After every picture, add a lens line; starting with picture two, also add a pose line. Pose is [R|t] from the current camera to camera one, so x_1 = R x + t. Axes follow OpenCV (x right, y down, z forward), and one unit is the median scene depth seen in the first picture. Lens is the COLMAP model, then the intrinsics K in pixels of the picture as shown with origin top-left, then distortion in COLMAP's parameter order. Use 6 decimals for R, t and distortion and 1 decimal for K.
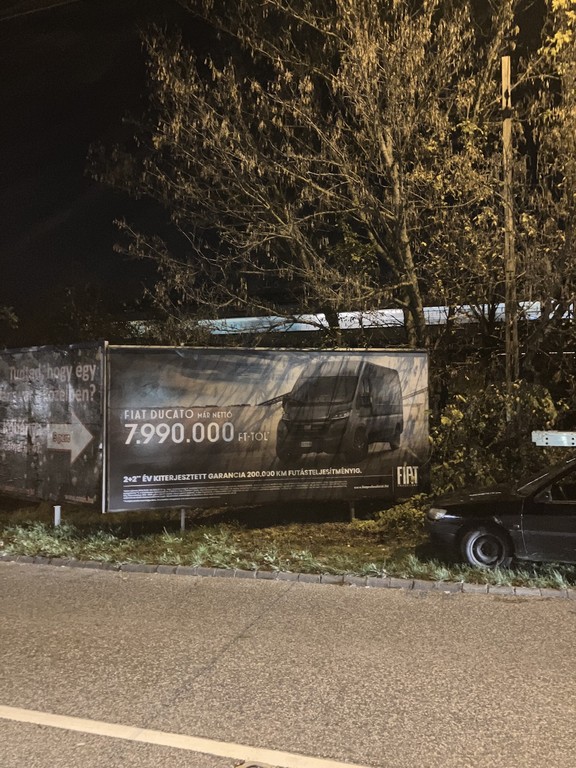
lens RADIAL K [[616.0, 0, 293.1], [0, 616.0, 387.1], [0, 0, 1]] dist [0.013068, 0.004178]
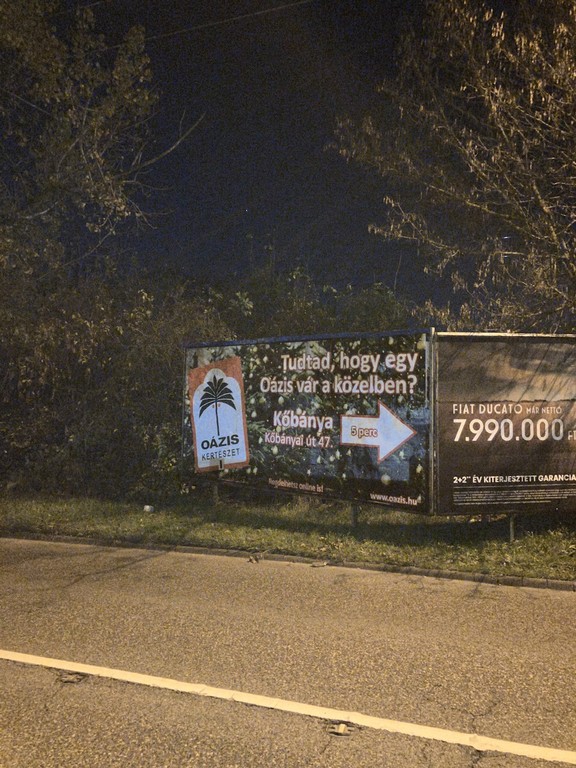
lens RADIAL K [[610.7, 0, 288.0], [0, 610.7, 384.0], [0, 0, 1]] dist [0.042434, -0.061484]
pose [[0.997078, 0.012084, -0.075432, -0.441762], [-0.011038, 0.999837, 0.014261, -0.002160], [0.075593, -0.013386, 0.997049, 0.078837]]
